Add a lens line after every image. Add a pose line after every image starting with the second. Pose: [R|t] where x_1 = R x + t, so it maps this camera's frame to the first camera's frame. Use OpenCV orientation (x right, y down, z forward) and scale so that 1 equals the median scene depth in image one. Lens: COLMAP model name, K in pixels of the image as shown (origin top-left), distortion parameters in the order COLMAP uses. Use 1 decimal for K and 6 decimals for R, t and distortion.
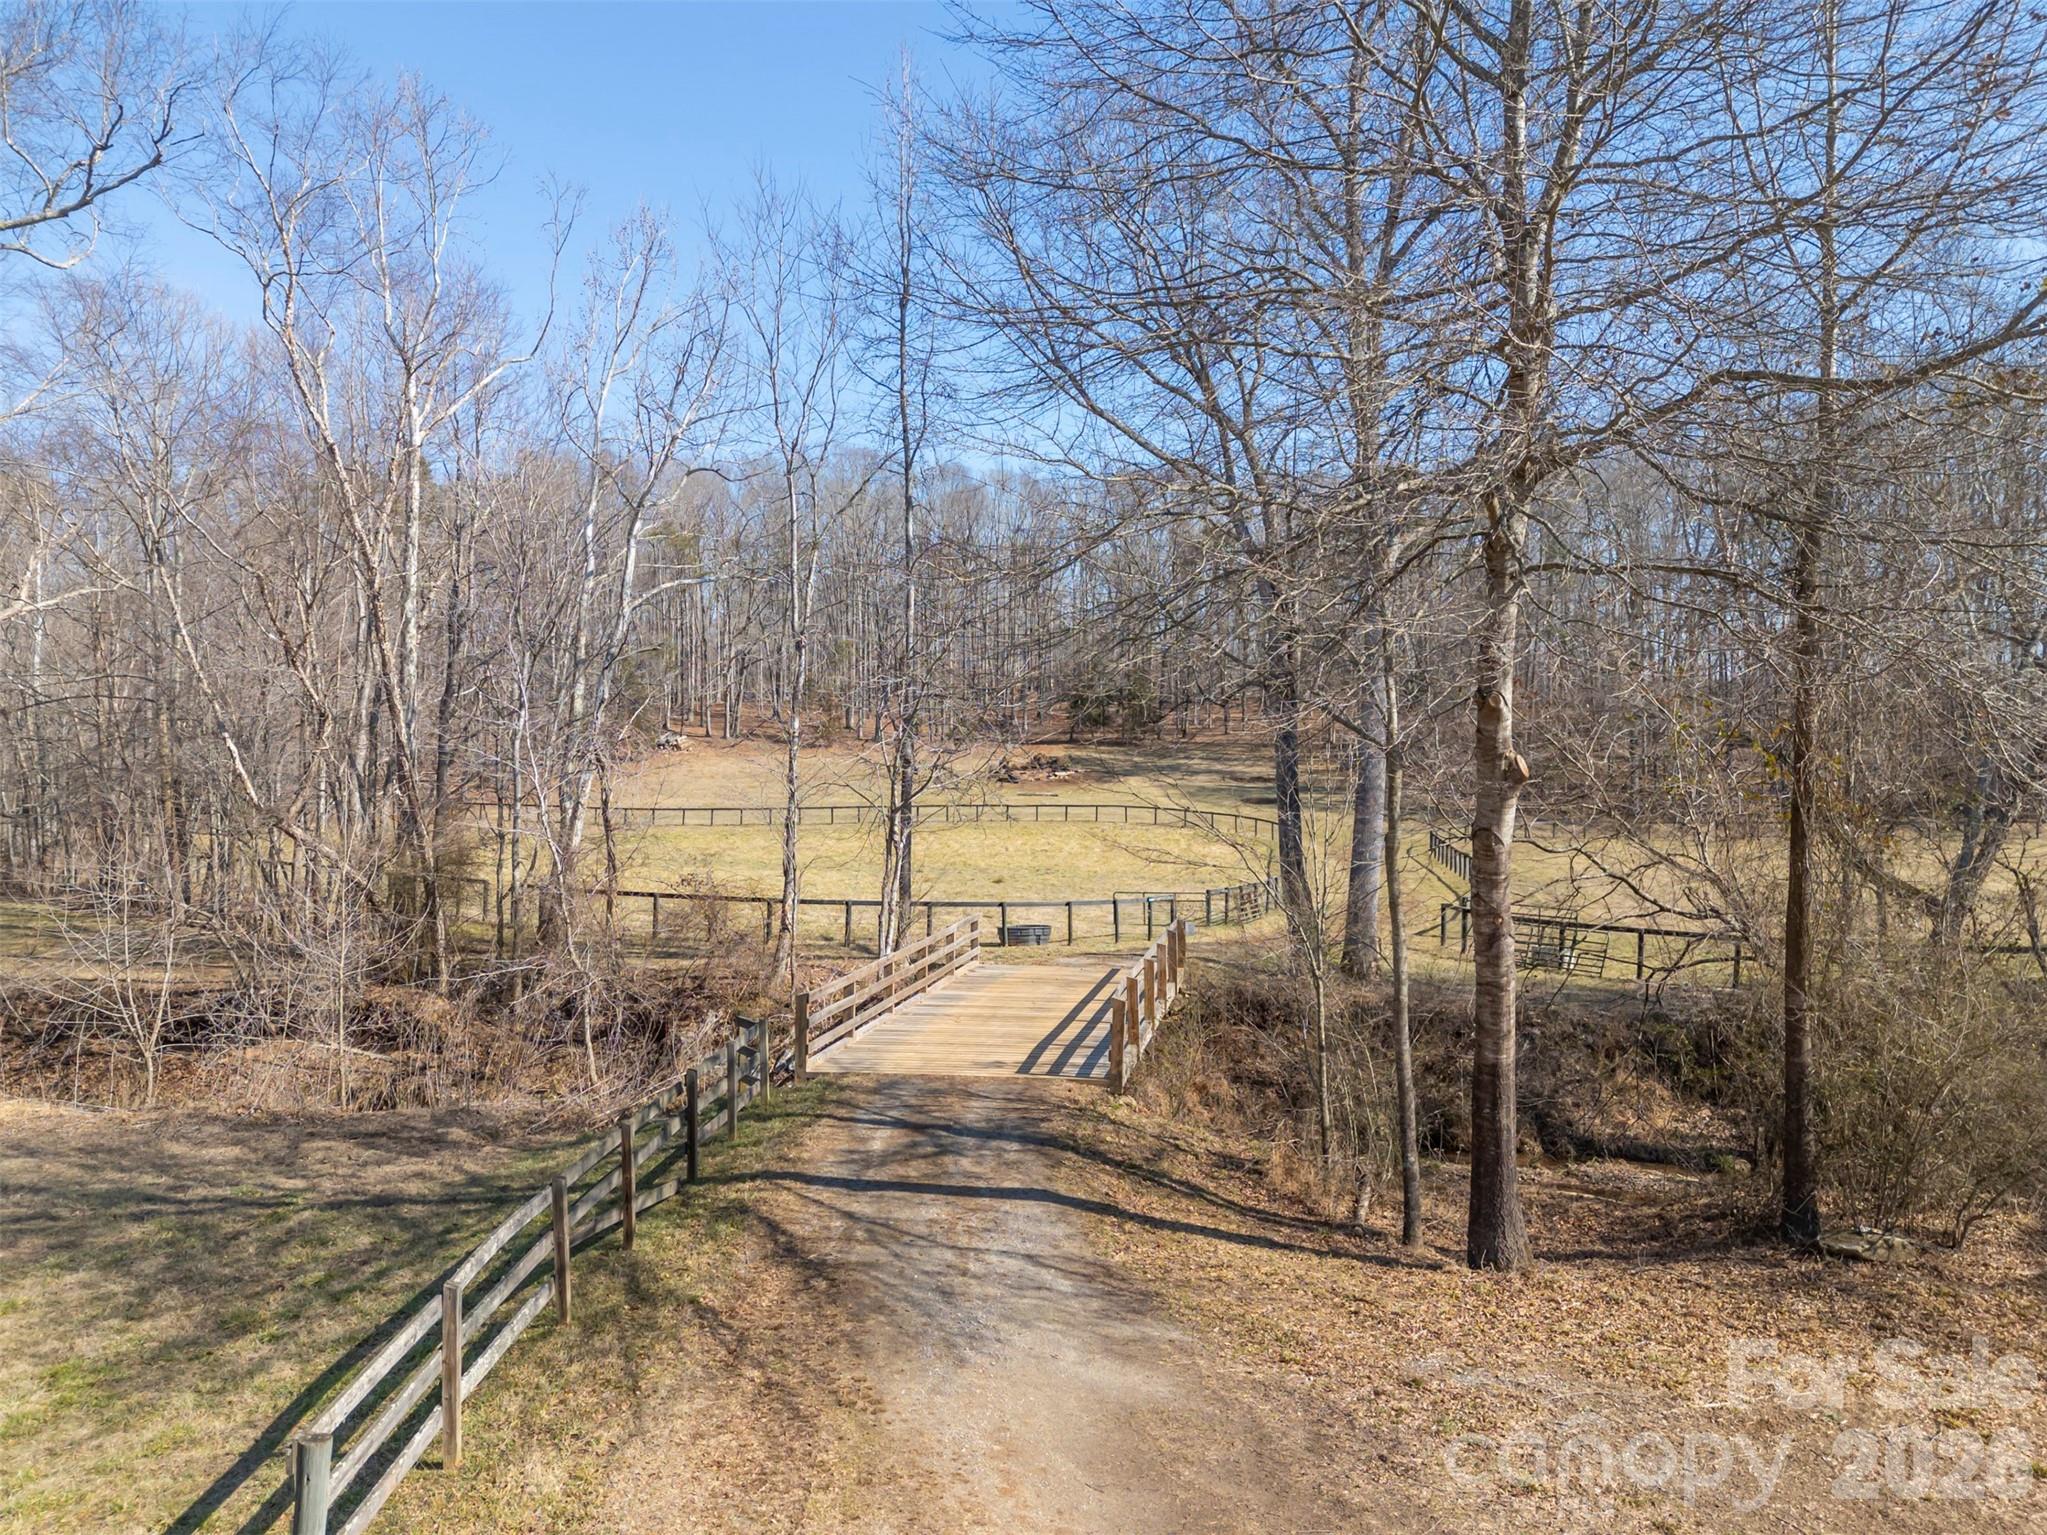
lens RADIAL K [[1496.2, 0, 1024.4], [0, 1496.2, 764.9], [0, 0, 1]] dist [0.114170, -0.096560]
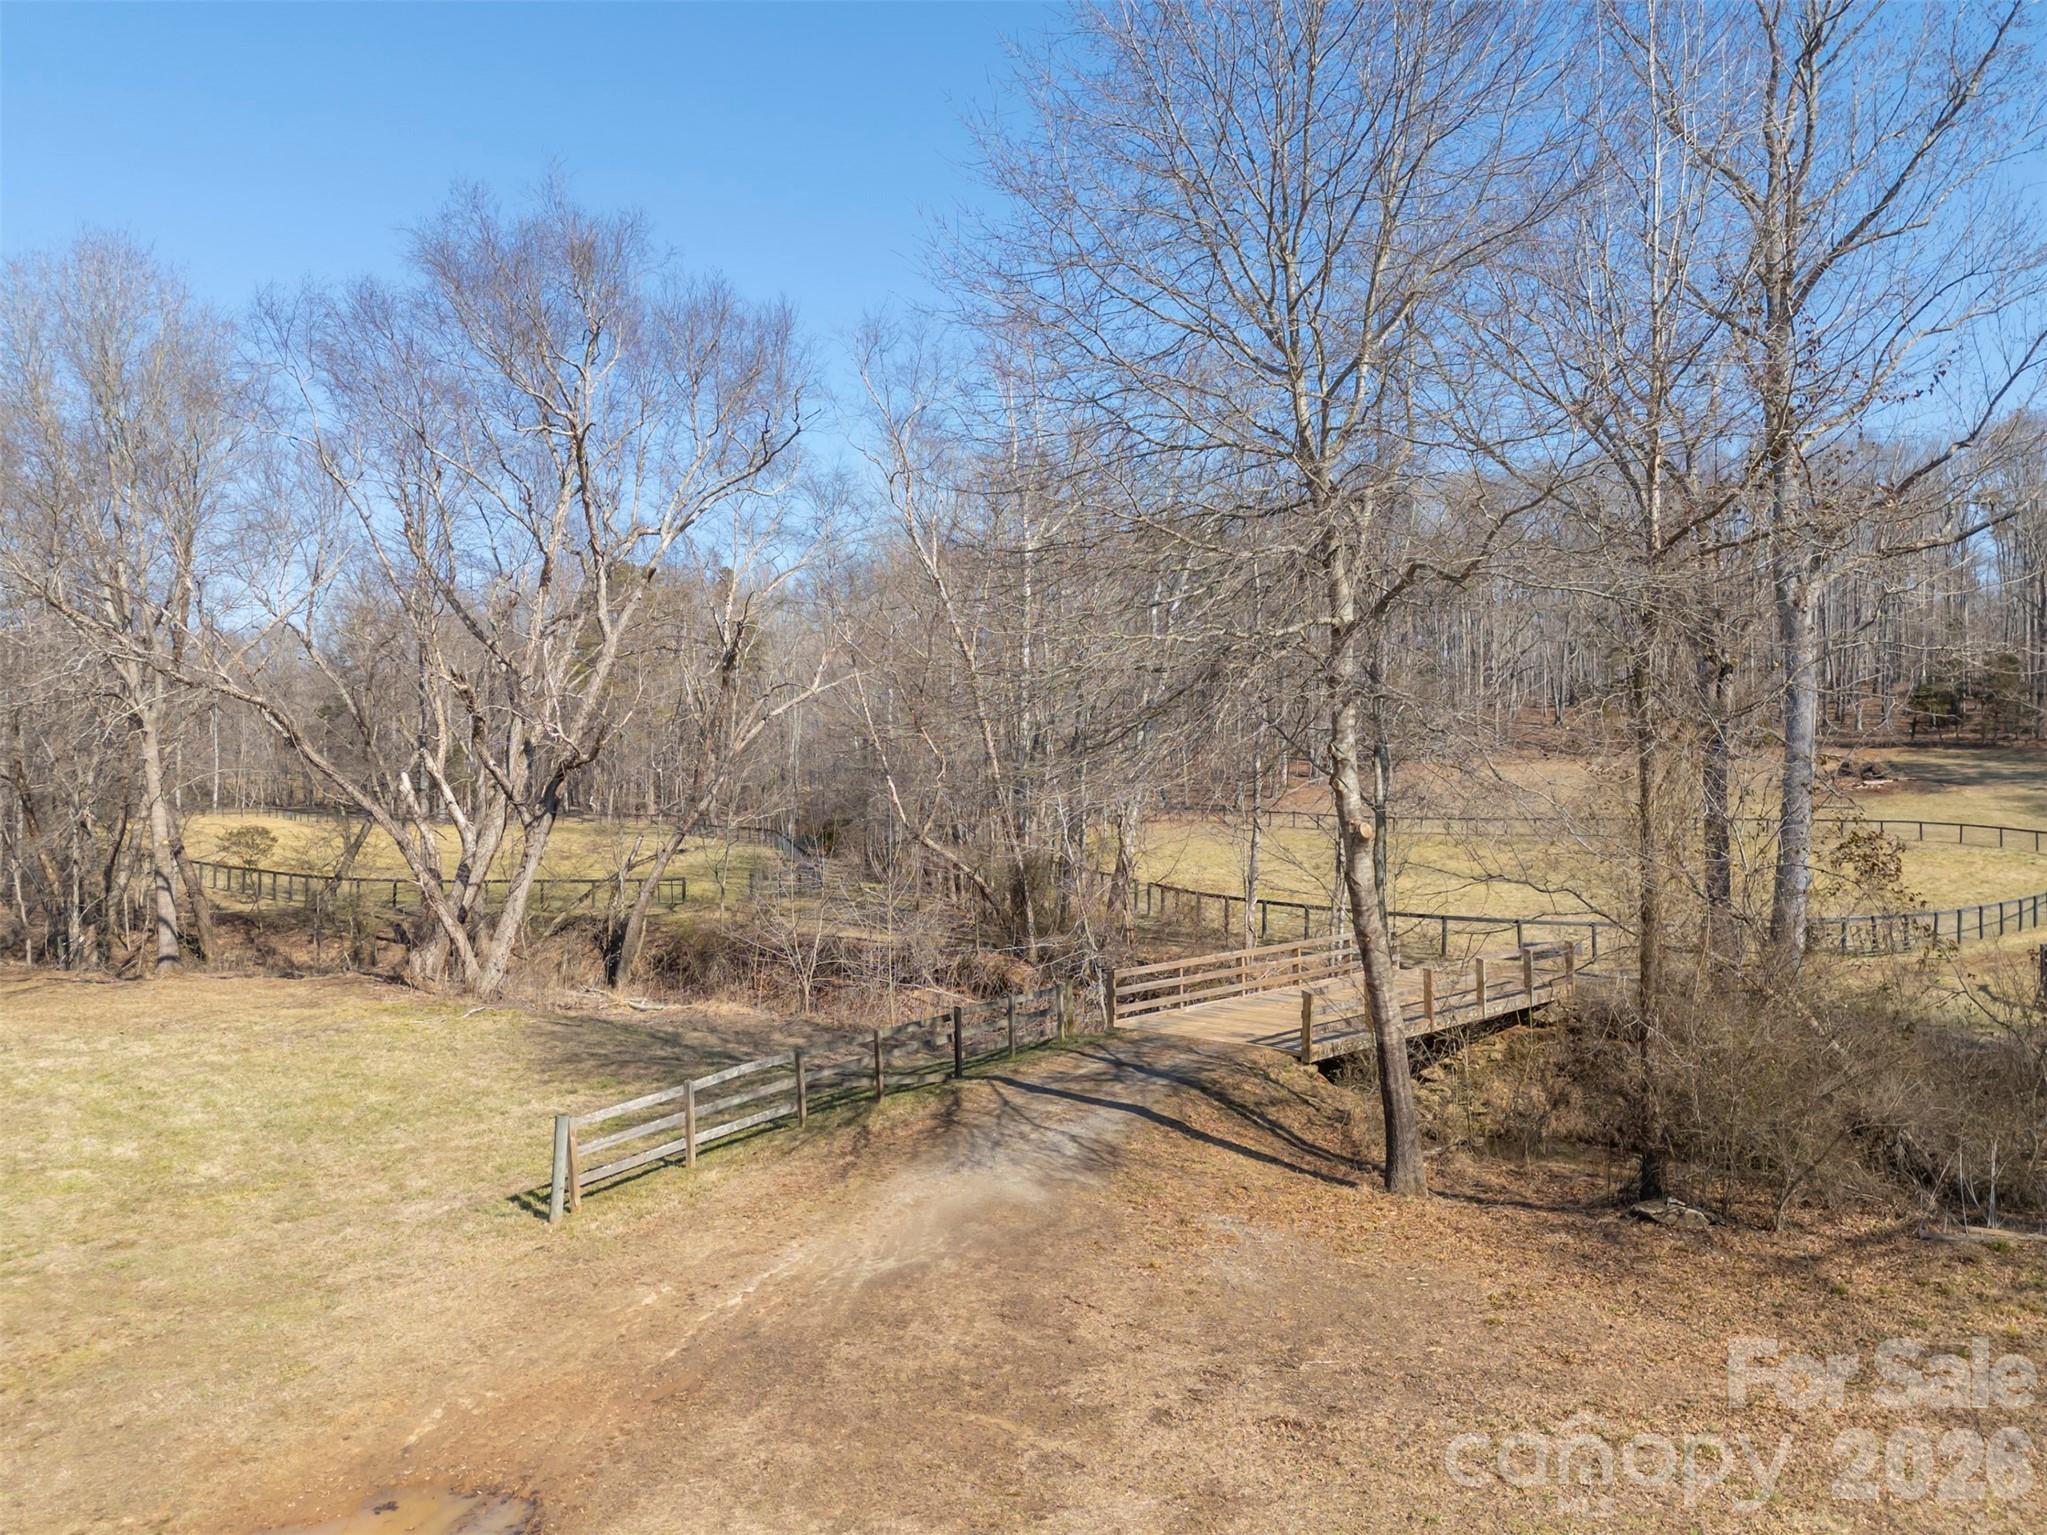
lens RADIAL K [[1496.2, 0, 1024.4], [0, 1496.2, 764.9], [0, 0, 1]] dist [0.114170, -0.096560]
pose [[0.847379, -0.007478, -0.530936, 0.526860], [0.007254, 0.999971, -0.002507, -0.039010], [0.530939, -0.001727, 0.847408, -0.237401]]
